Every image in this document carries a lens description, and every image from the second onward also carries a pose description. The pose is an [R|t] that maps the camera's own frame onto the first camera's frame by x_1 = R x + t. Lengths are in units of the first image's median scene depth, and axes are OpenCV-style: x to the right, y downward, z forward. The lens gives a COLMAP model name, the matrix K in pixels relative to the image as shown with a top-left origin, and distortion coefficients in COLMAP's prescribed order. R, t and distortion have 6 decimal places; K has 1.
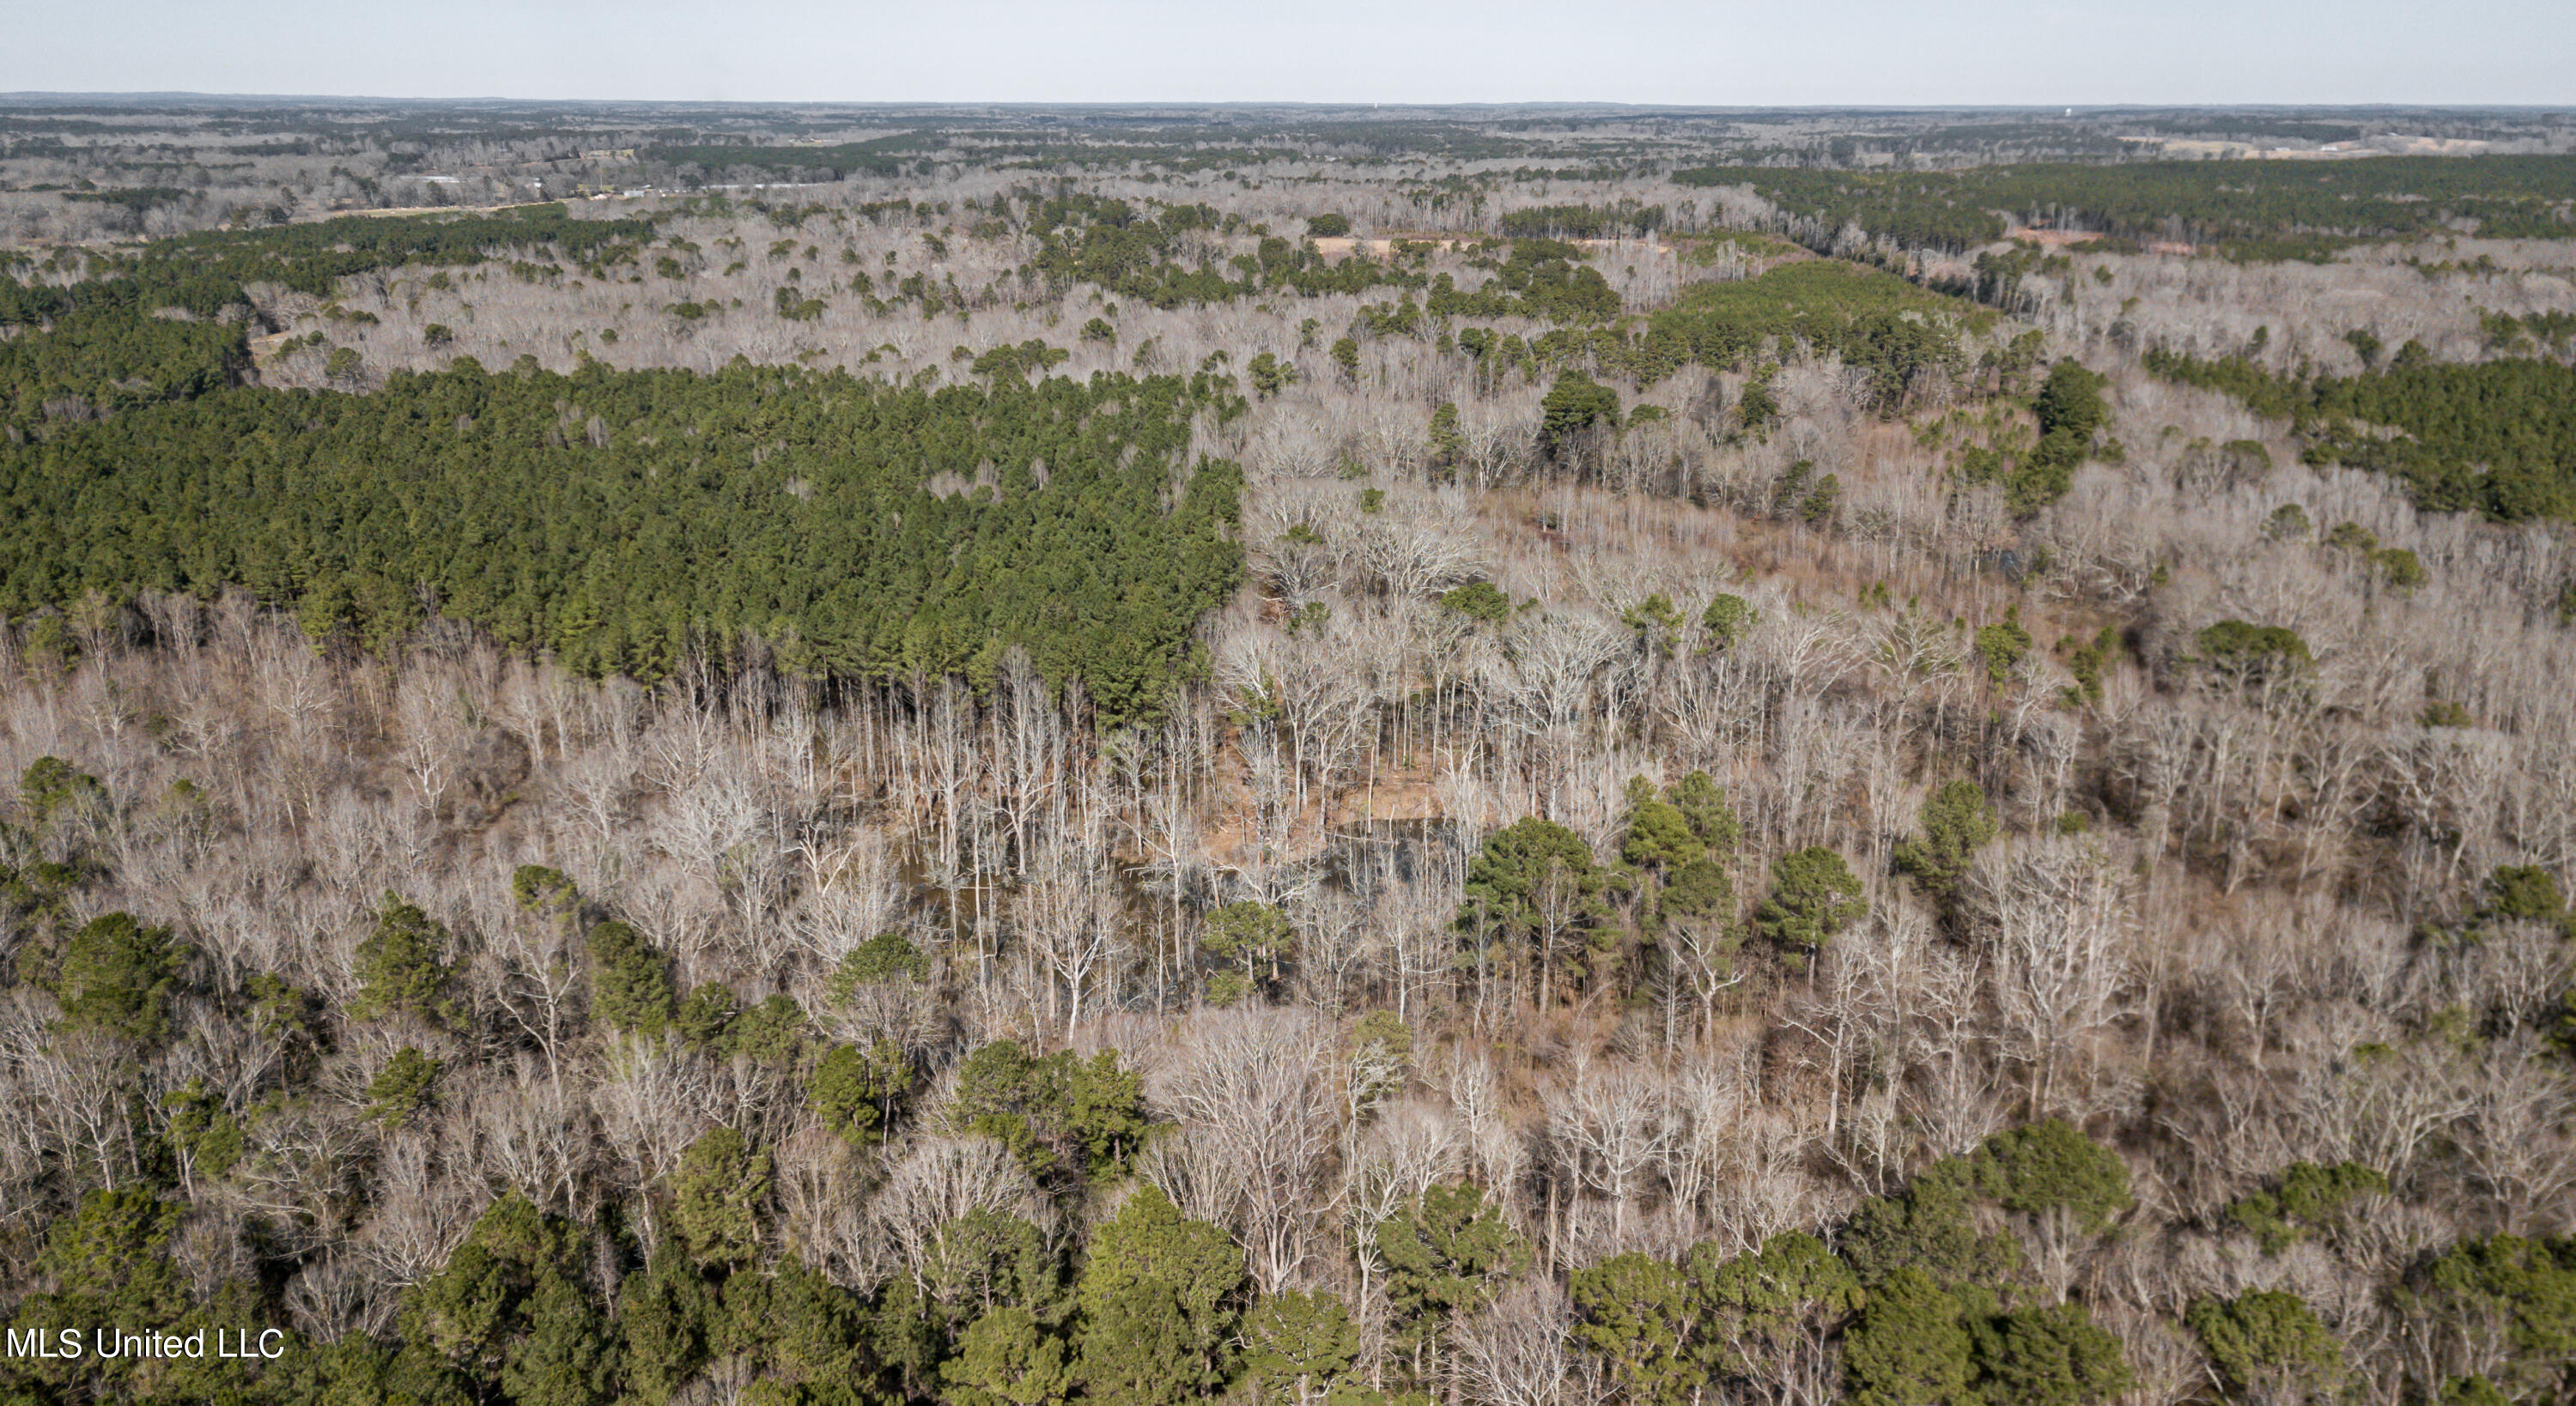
lens RADIAL K [[1983.8, 0, 1288.0], [0, 1983.8, 703.0], [0, 0, 1]] dist [0.017710, 0.017831]
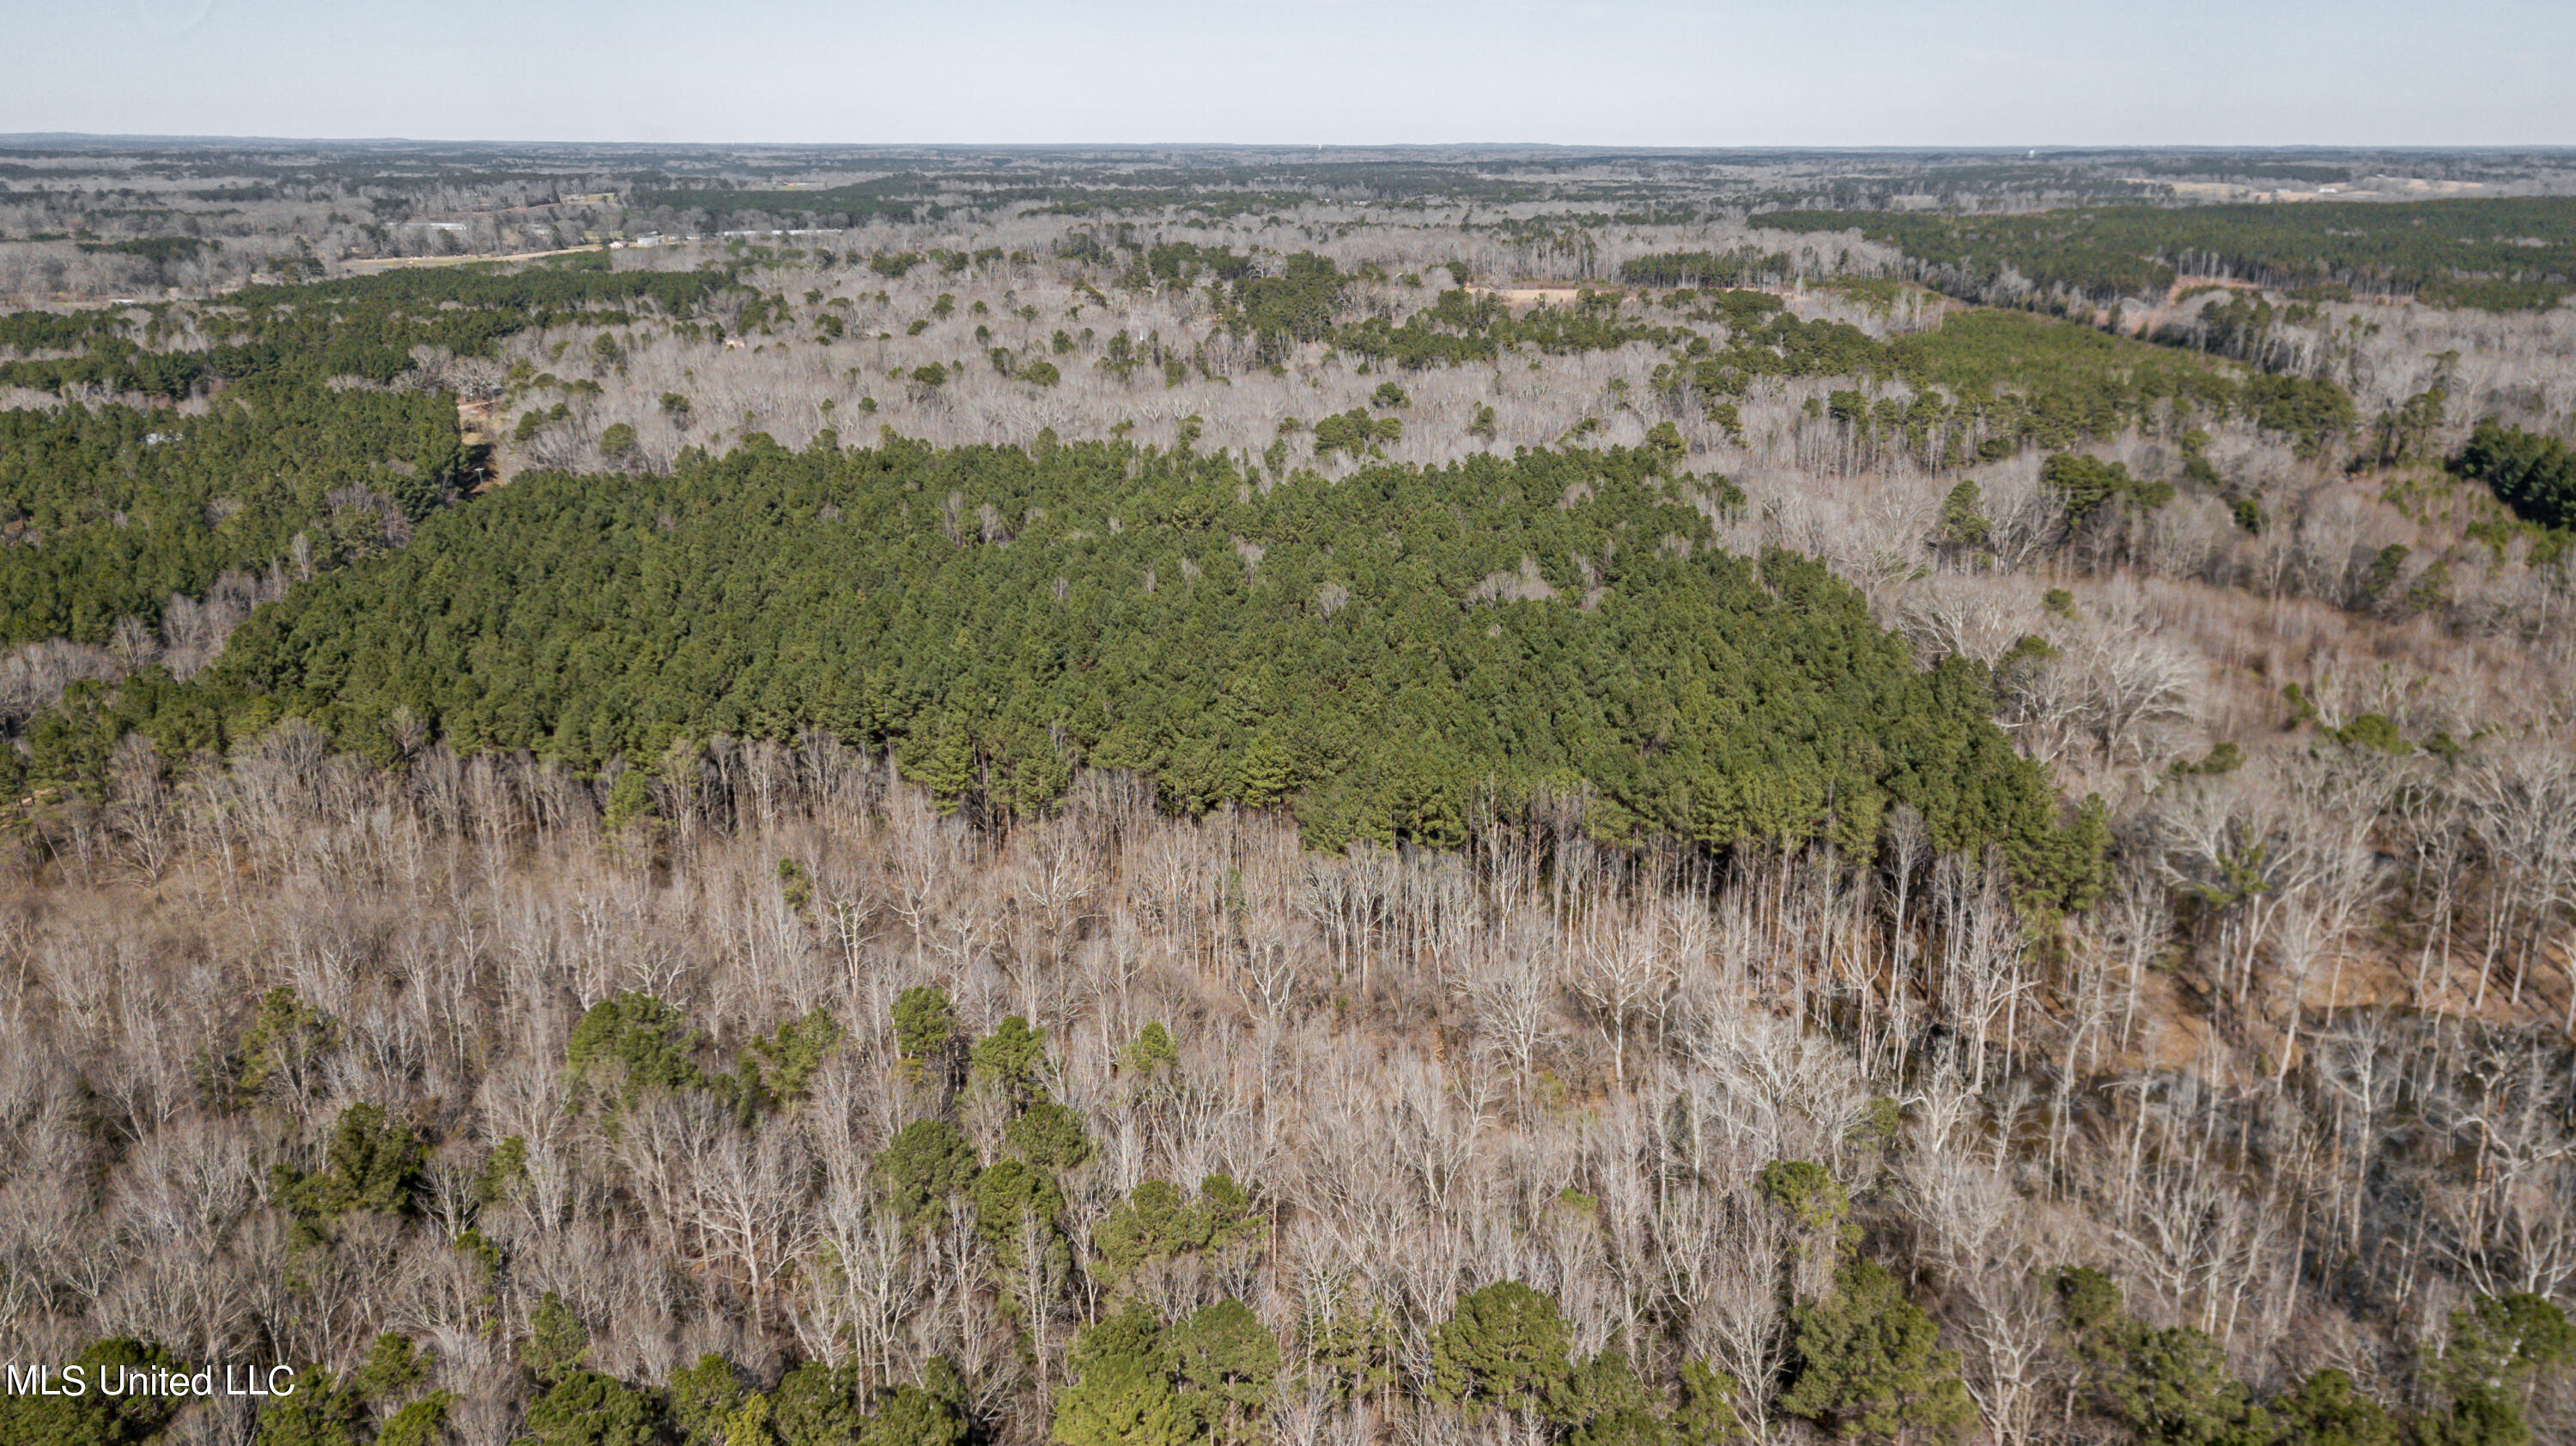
lens RADIAL K [[2011.2, 0, 1288.0], [0, 2011.2, 723.0], [0, 0, 1]] dist [0.011363, 0.033278]
pose [[0.999155, -0.011914, 0.039325, -0.104789], [0.012436, 0.999838, -0.013042, -0.013658], [-0.039163, 0.013520, 0.999141, 0.040695]]
